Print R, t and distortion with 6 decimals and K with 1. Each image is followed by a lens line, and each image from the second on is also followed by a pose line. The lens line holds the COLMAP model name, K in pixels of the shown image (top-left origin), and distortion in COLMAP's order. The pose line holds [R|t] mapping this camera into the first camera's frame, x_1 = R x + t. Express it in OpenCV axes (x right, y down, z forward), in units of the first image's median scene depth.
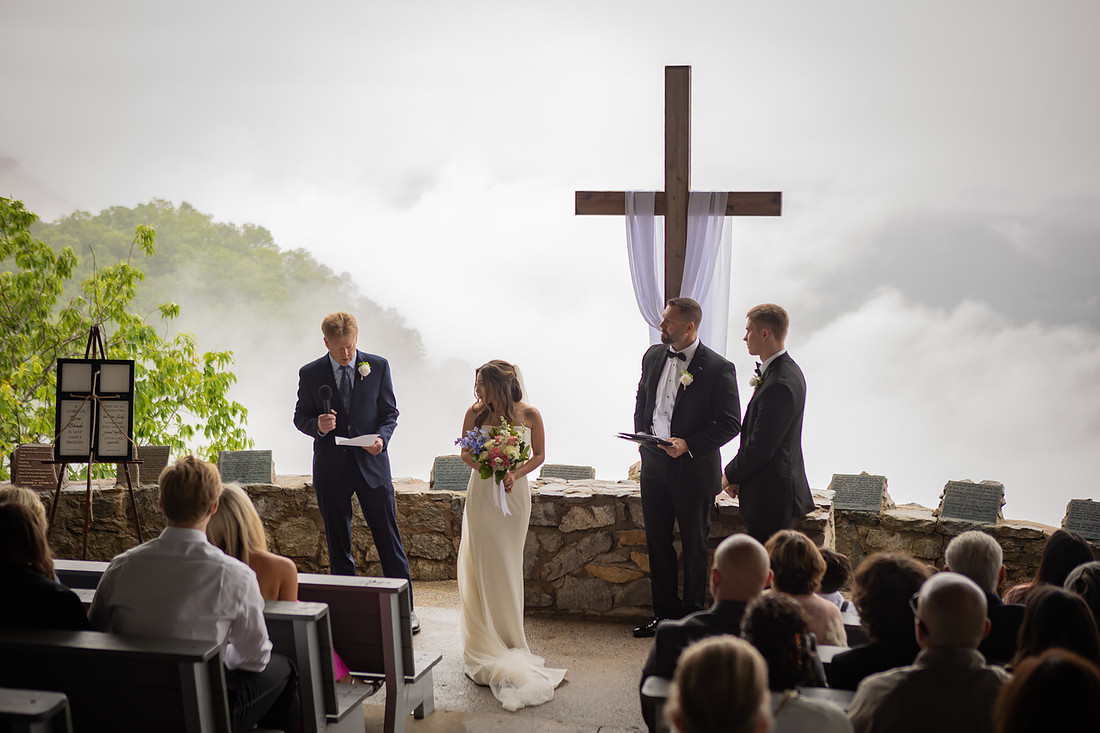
lens RADIAL K [[1722.7, 0, 556.1], [0, 1722.7, 361.6], [0, 0, 1]] dist [0.052602, 0.000000]
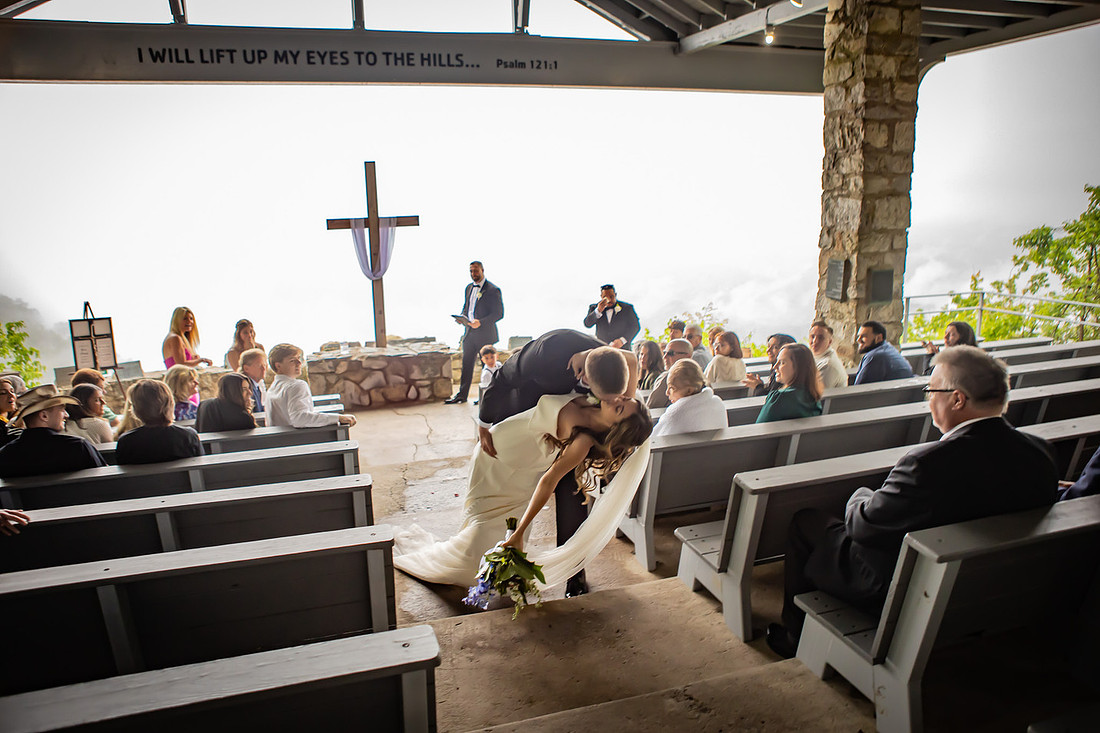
lens RADIAL K [[781.1, 0, 556.7], [0, 781.1, 363.0], [0, 0, 1]] dist [-0.094940, 0.067258]
pose [[0.854520, -0.128355, 0.503310, -0.255295], [0.085571, 0.990535, 0.107326, 0.001833], [-0.512322, -0.048643, 0.857415, 0.001165]]
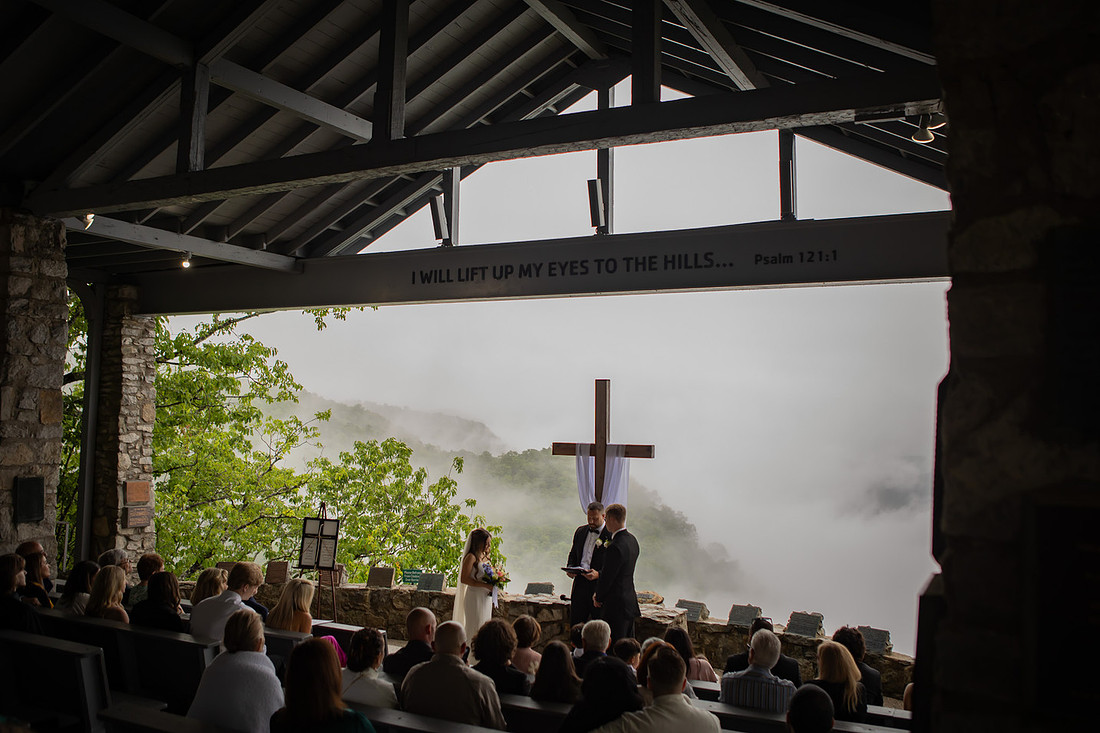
lens RADIAL K [[982.7, 0, 544.0], [0, 982.7, 362.5], [0, 0, 1]] dist [-0.067205, -0.004033]
pose [[0.967728, 0.004708, -0.251951, 0.278879], [-0.050126, 0.983442, -0.174153, 0.005435], [0.246959, 0.181162, 0.951941, -0.068894]]
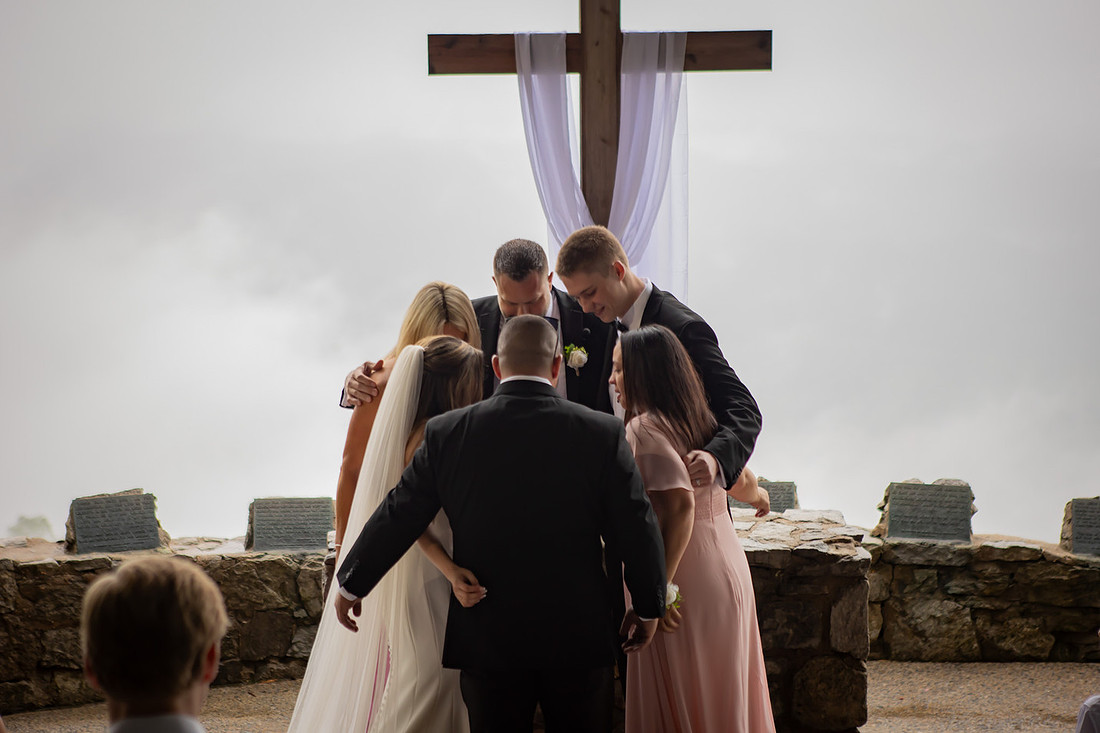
lens RADIAL K [[2195.8, 0, 566.7], [0, 2195.8, 356.6], [0, 0, 1]] dist [0.211831, 0.000000]
pose [[0.955284, -0.048257, 0.291727, -0.168651], [0.045980, 0.998835, 0.014660, 0.002340], [-0.292095, -0.000591, 0.956389, 0.264092]]
